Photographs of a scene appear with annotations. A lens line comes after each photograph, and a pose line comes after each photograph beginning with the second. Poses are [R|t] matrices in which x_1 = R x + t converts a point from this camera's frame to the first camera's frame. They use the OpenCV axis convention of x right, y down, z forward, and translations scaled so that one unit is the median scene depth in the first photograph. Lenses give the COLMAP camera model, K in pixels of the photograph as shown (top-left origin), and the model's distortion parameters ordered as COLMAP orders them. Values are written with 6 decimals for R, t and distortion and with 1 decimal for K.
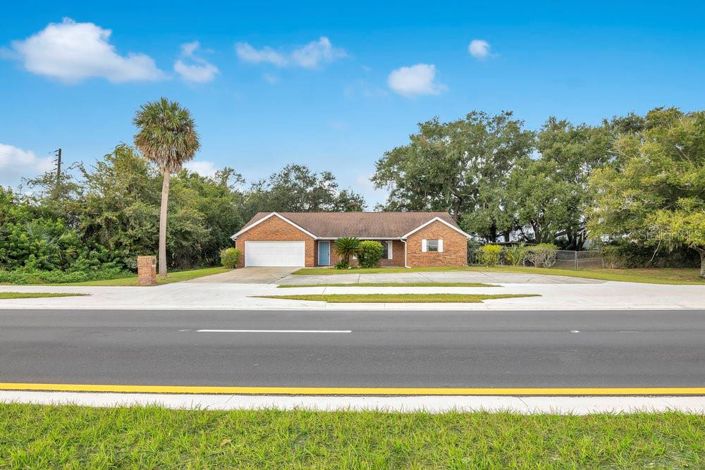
lens RADIAL K [[337.6, 0, 347.2], [0, 337.6, 239.9], [0, 0, 1]] dist [-0.026268, -0.000205]
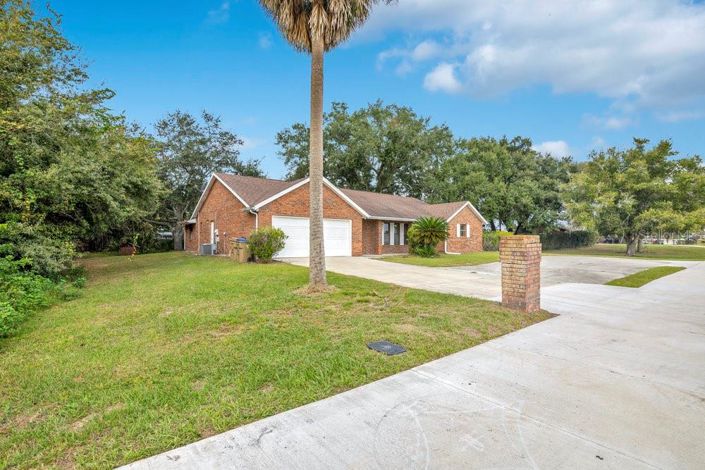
lens RADIAL K [[337.6, 0, 347.2], [0, 337.6, 239.9], [0, 0, 1]] dist [-0.026268, -0.000205]
pose [[0.708695, 0.017745, 0.705292, -0.675894], [-0.000065, 0.999685, -0.025086, 0.067623], [-0.705515, 0.017732, 0.708473, 0.526061]]
